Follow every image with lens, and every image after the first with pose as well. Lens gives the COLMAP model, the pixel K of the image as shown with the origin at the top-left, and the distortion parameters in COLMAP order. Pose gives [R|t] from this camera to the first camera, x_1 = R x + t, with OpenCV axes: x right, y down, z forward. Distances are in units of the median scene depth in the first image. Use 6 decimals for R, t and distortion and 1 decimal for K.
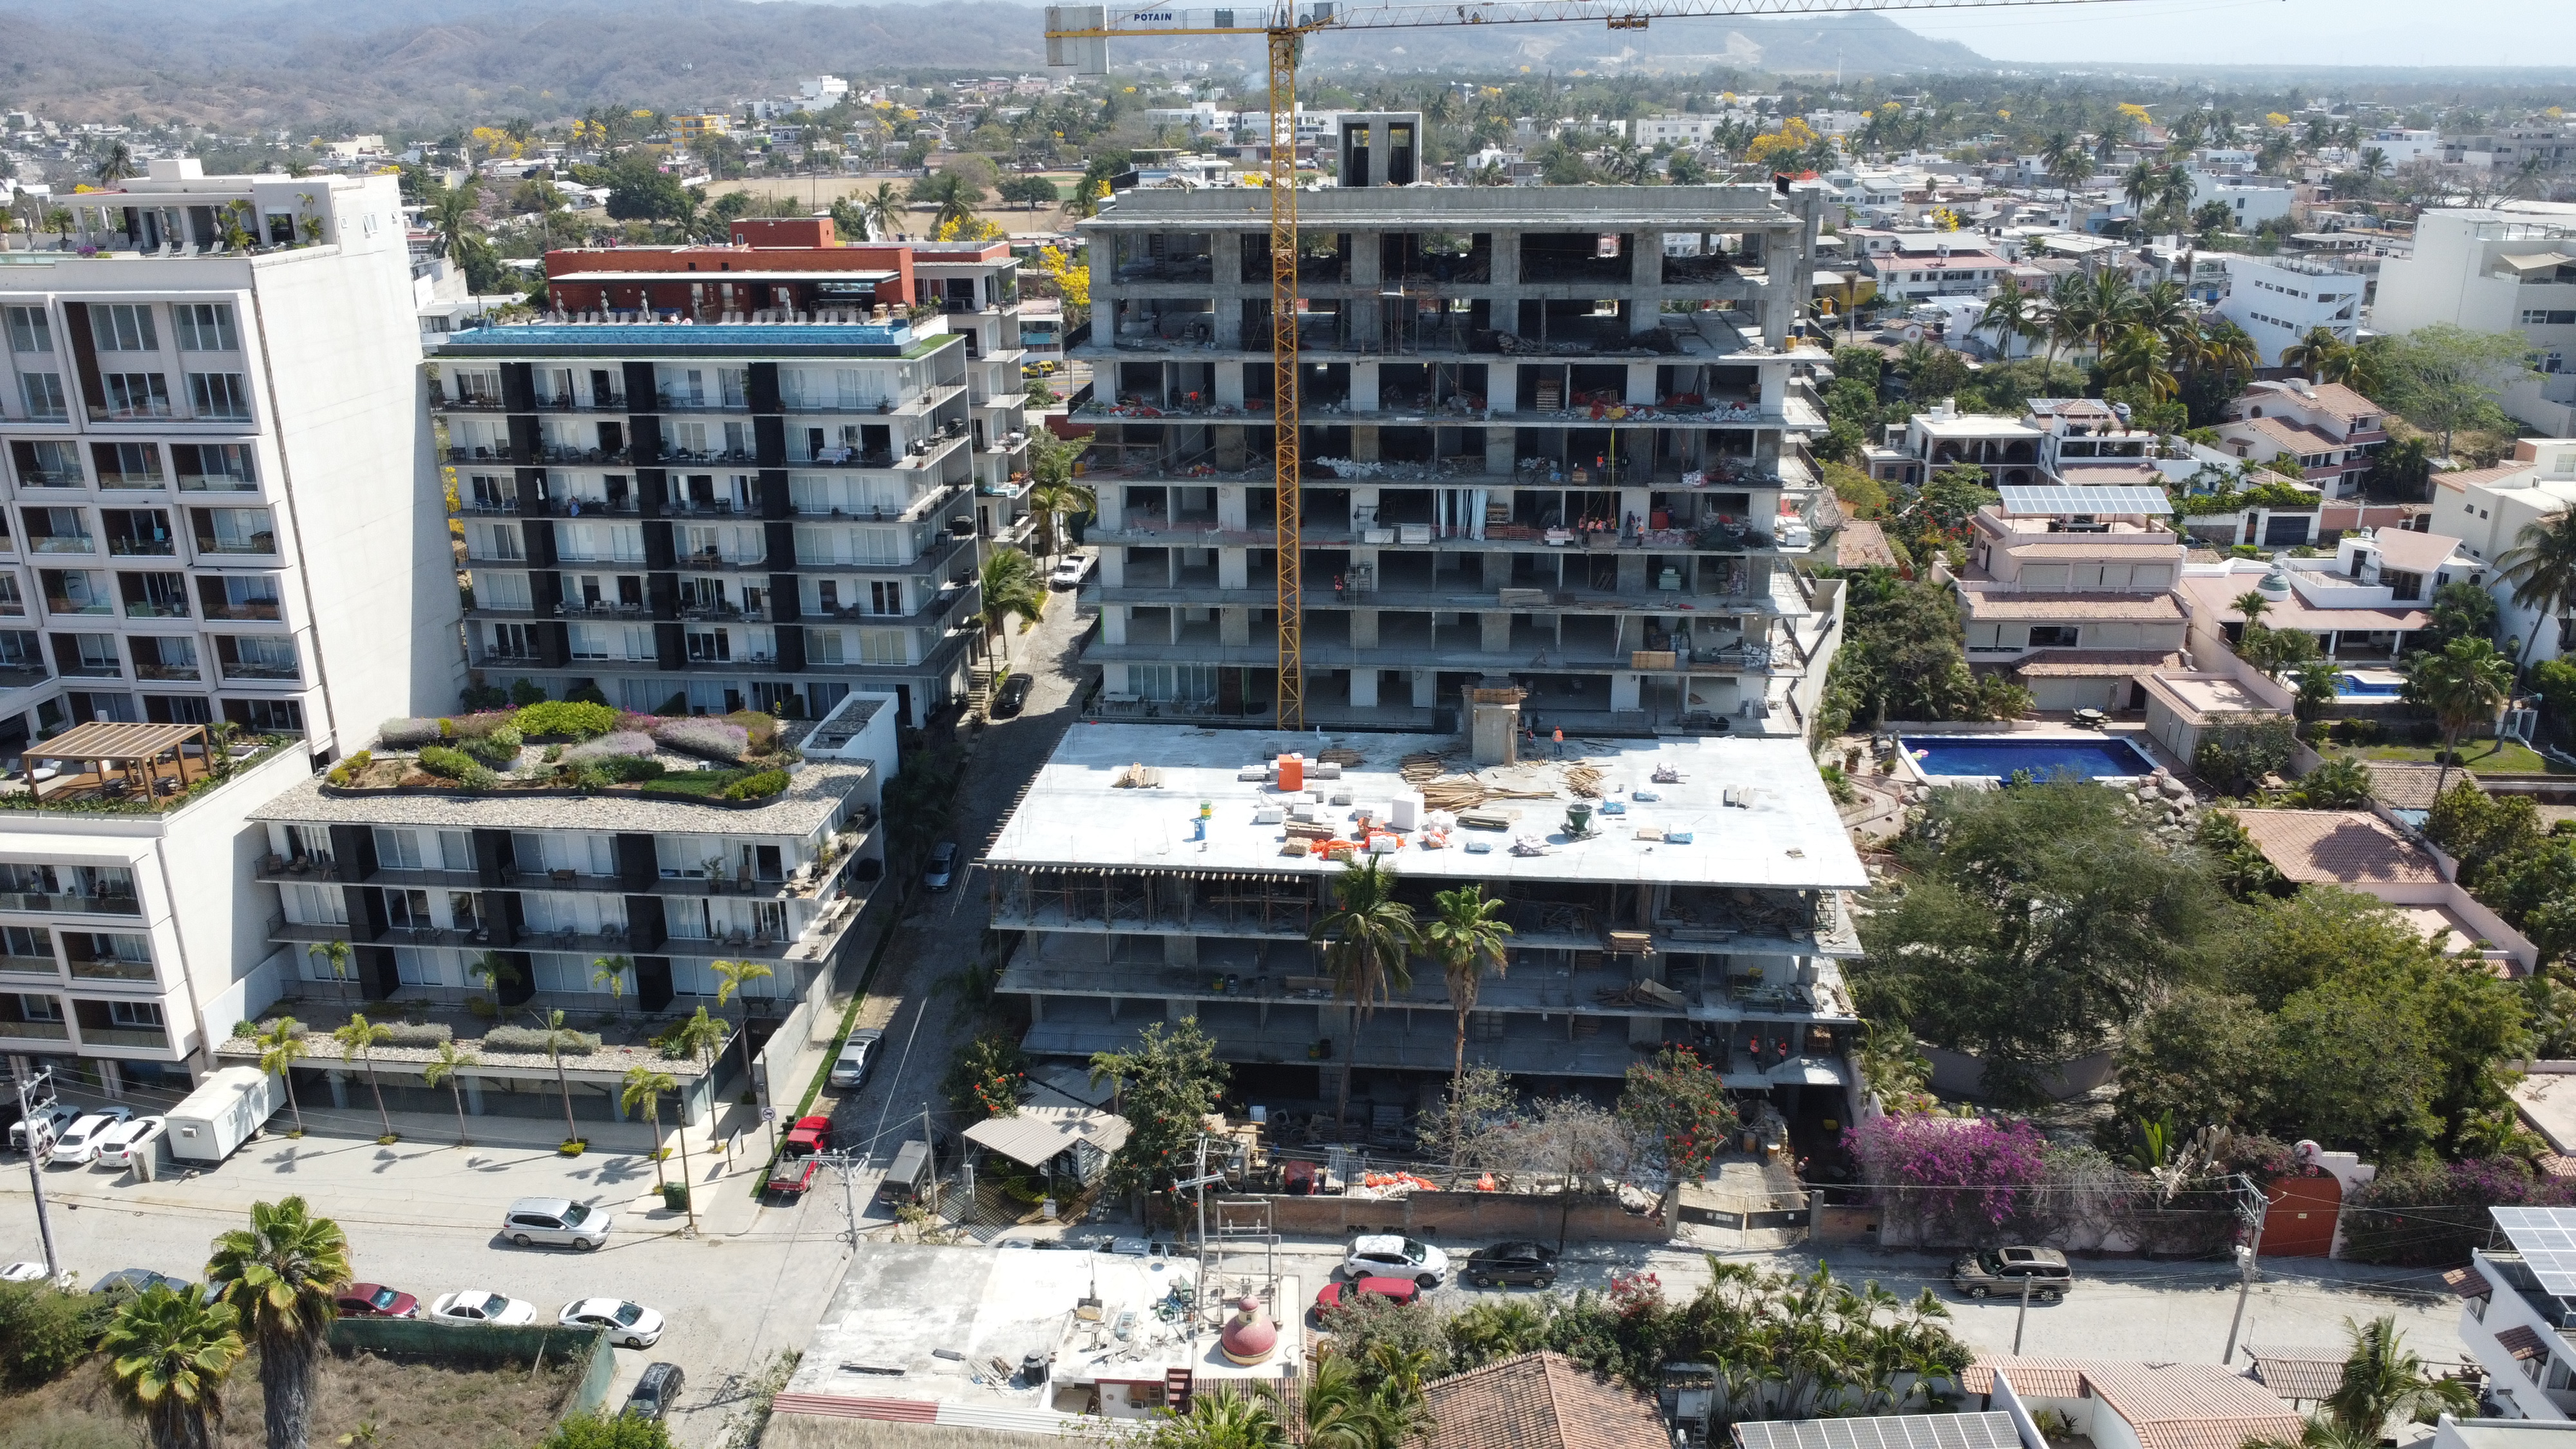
lens RADIAL K [[1867.3, 0, 1288.0], [0, 1867.3, 724.5], [0, 0, 1]] dist [-0.004563, -0.001254]
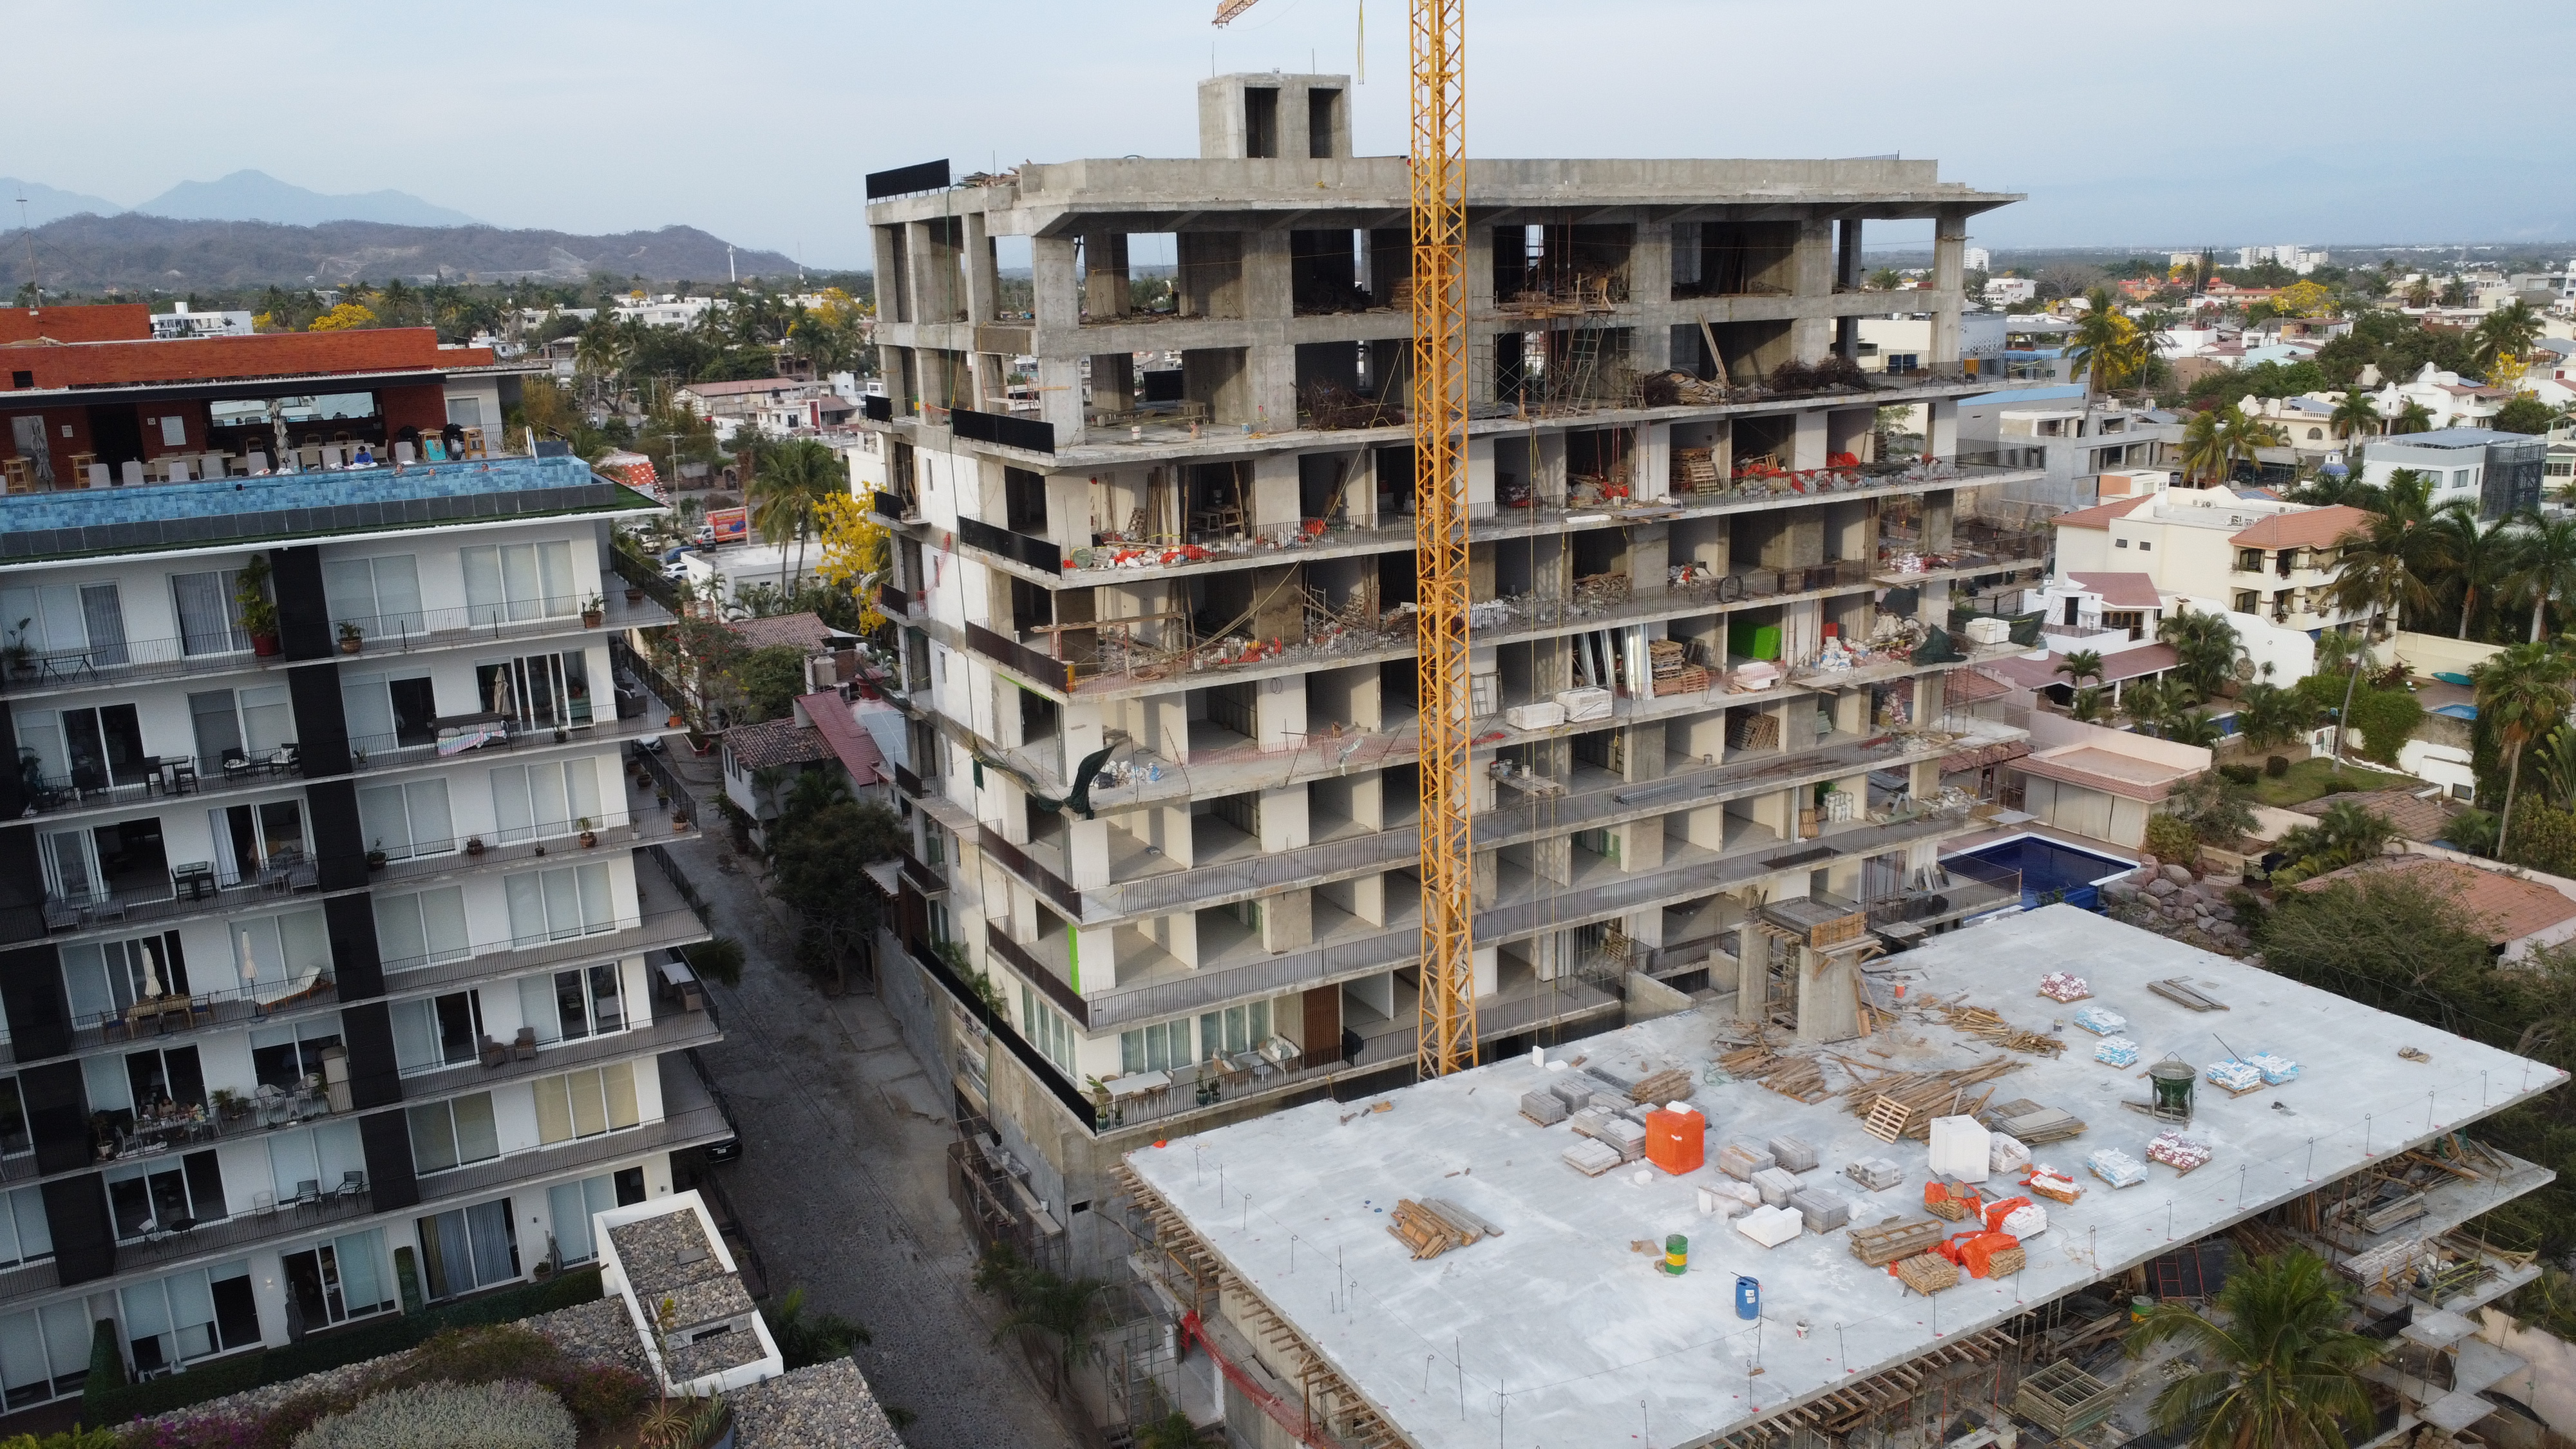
lens RADIAL K [[1867.3, 0, 1288.0], [0, 1867.3, 724.5], [0, 0, 1]] dist [-0.004563, -0.001254]
pose [[0.823577, -0.150295, 0.546931, -0.325762], [0.208359, 0.977004, -0.045273, -0.079867], [-0.527549, 0.151244, 0.835953, 0.487992]]
